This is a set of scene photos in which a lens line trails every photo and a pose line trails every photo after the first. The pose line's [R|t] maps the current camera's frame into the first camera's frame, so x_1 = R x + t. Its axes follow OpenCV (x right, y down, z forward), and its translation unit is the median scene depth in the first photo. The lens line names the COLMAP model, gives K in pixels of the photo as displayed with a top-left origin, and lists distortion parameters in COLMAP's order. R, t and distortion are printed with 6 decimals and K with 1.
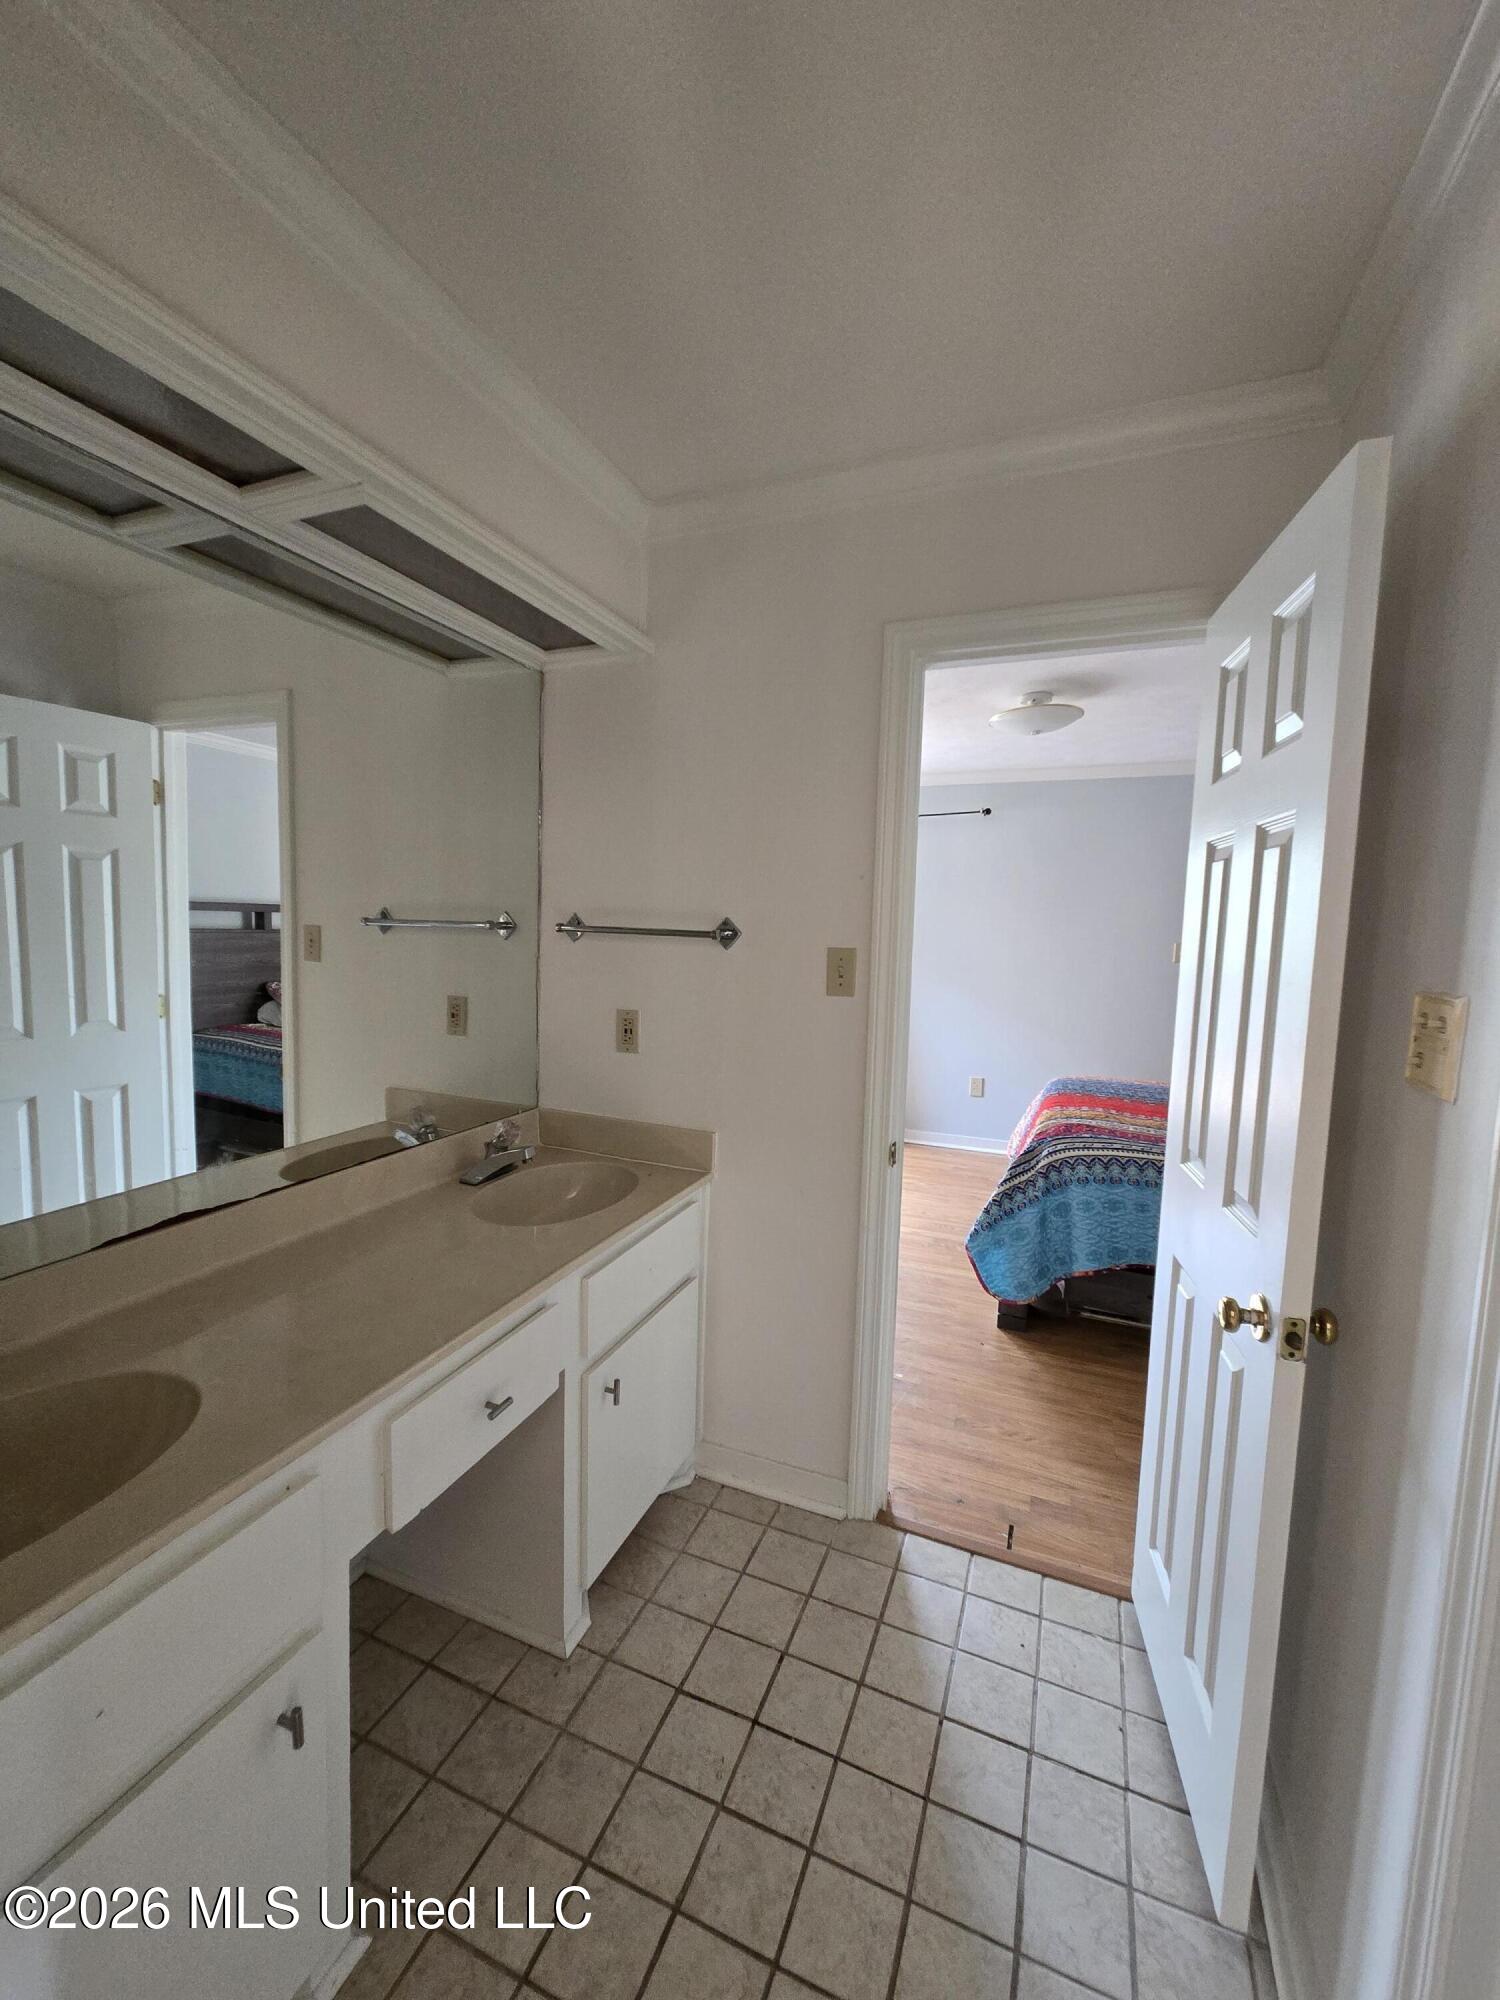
lens RADIAL K [[817.0, 0, 750.0], [0, 817.0, 1000.0], [0, 0, 1]] dist [-0.001860, -0.000706]
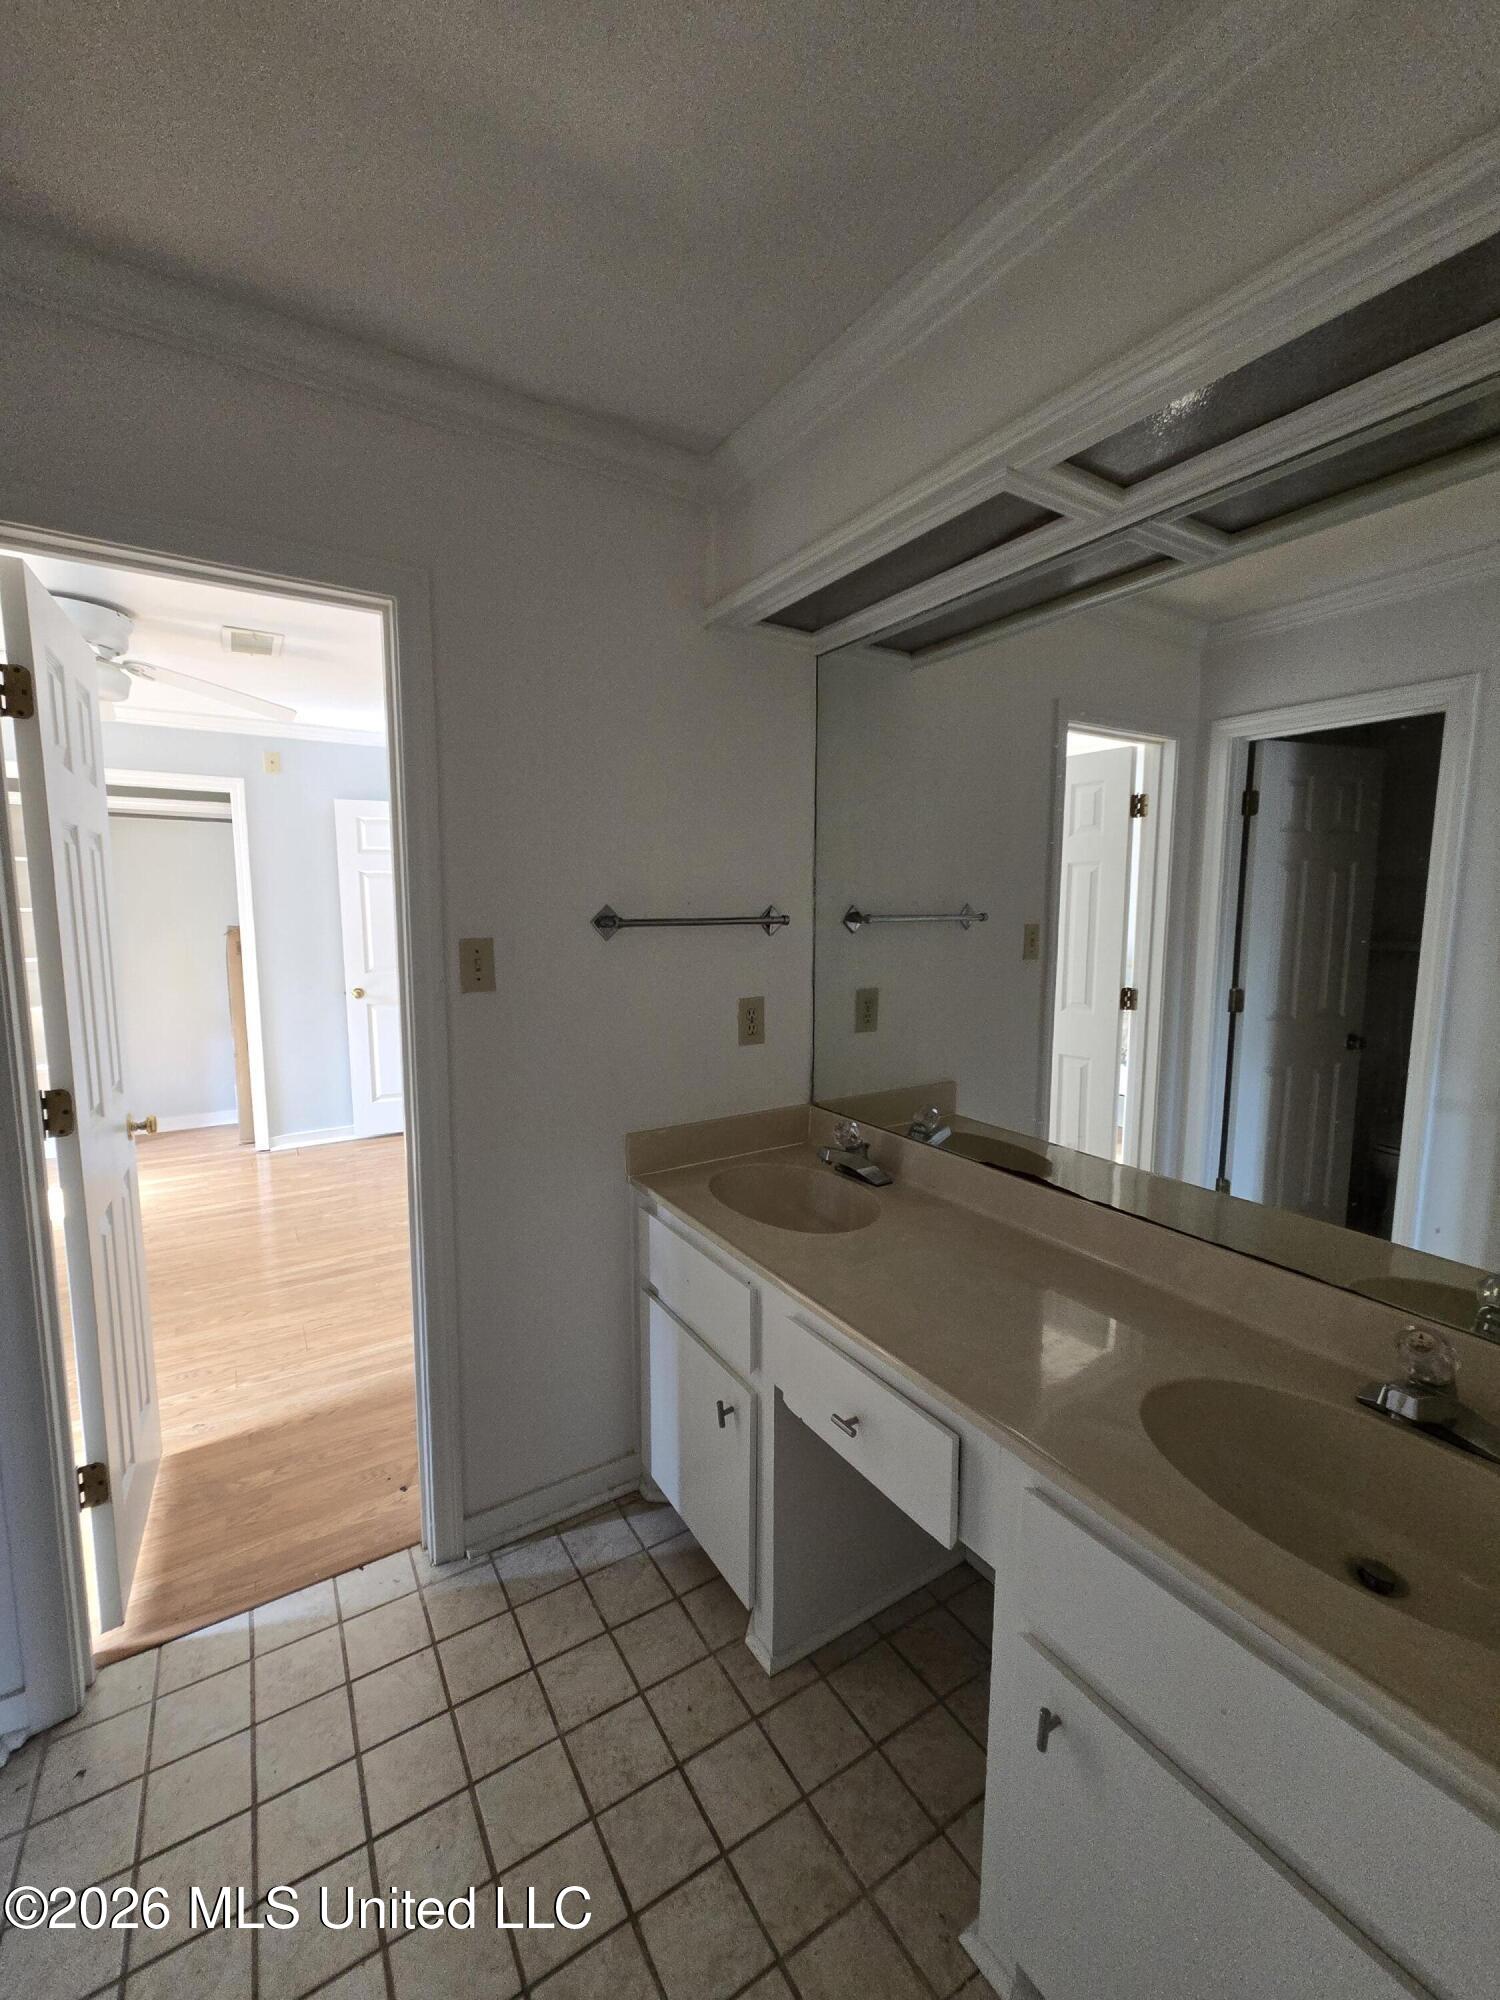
lens RADIAL K [[825.5, 0, 743.9], [0, 825.5, 1009.5], [0, 0, 1]] dist [0.015125, -0.000332]
pose [[-0.590284, 0.069061, -0.804236, 0.496593], [-0.098270, 0.982774, 0.156519, -0.119694], [0.801191, 0.171423, -0.573330, 1.303324]]
